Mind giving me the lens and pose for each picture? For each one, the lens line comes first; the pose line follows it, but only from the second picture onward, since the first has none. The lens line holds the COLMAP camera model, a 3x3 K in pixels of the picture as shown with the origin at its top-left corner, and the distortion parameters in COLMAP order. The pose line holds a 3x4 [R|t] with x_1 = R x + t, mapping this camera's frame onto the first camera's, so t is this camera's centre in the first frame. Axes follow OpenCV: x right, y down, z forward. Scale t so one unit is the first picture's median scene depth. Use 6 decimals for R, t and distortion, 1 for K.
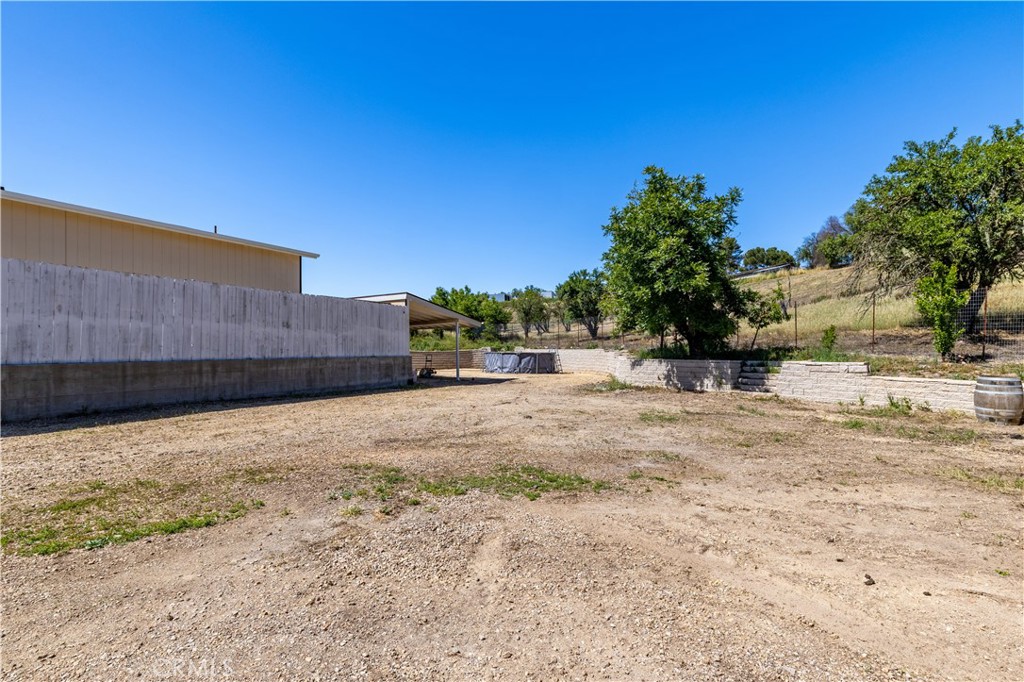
lens RADIAL K [[466.2, 0, 514.4], [0, 466.2, 334.9], [0, 0, 1]] dist [0.000412, -0.000208]
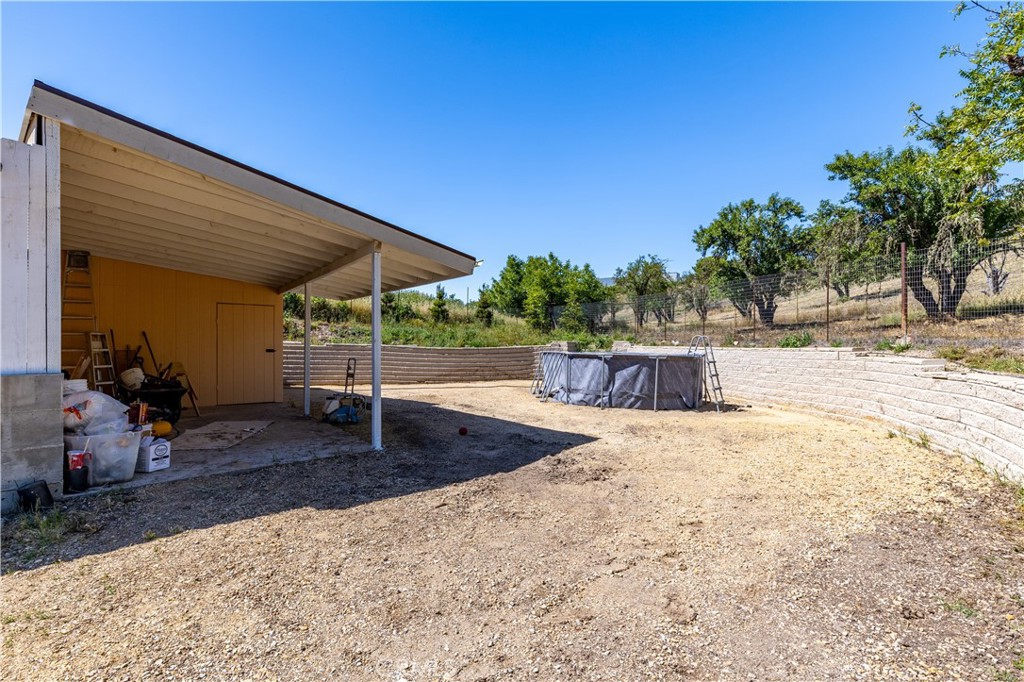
lens RADIAL K [[500.1, 0, 512.0], [0, 500.1, 341.0], [0, 0, 1]] dist [0.001719, 0.000115]
pose [[0.972814, 0.008603, -0.231427, 0.019277], [-0.003419, 0.999734, 0.022792, 0.011764], [0.231561, -0.021381, 0.972585, 0.390733]]
